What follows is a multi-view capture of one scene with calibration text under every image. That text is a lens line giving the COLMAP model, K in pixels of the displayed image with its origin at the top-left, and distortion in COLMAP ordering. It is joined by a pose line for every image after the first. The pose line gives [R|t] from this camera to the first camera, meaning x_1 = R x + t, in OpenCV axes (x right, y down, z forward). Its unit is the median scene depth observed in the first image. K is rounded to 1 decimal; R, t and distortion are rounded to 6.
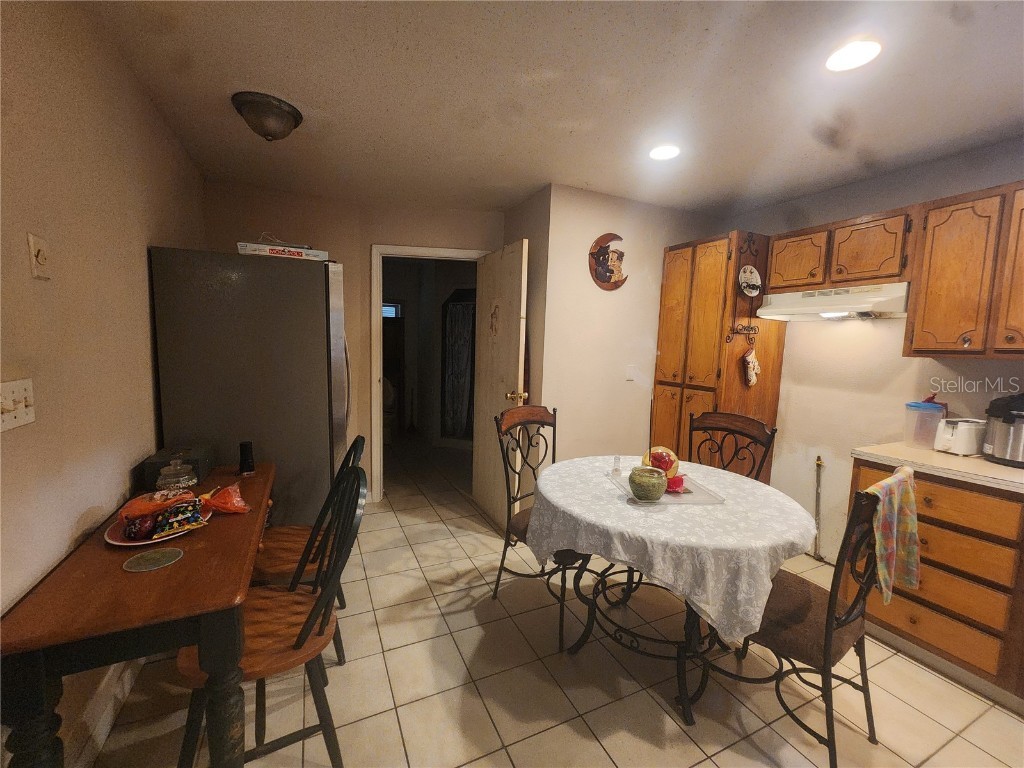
lens RADIAL K [[423.0, 0, 513.9], [0, 423.0, 384.8], [0, 0, 1]] dist [0.000614, 0.000216]
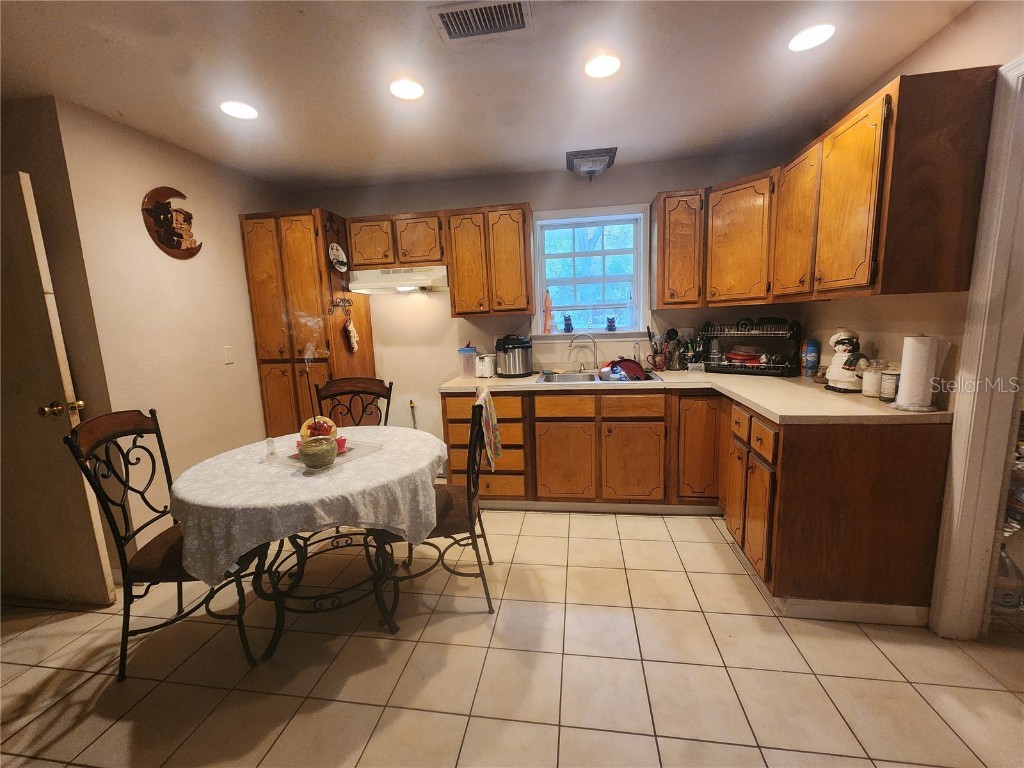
lens RADIAL K [[423.0, 0, 513.9], [0, 423.0, 384.8], [0, 0, 1]] dist [0.000614, 0.000216]
pose [[0.558841, -0.182323, 0.808984, -0.159125], [0.138373, 0.982357, 0.125810, 0.005403], [-0.817649, 0.041633, 0.574210, 0.006027]]
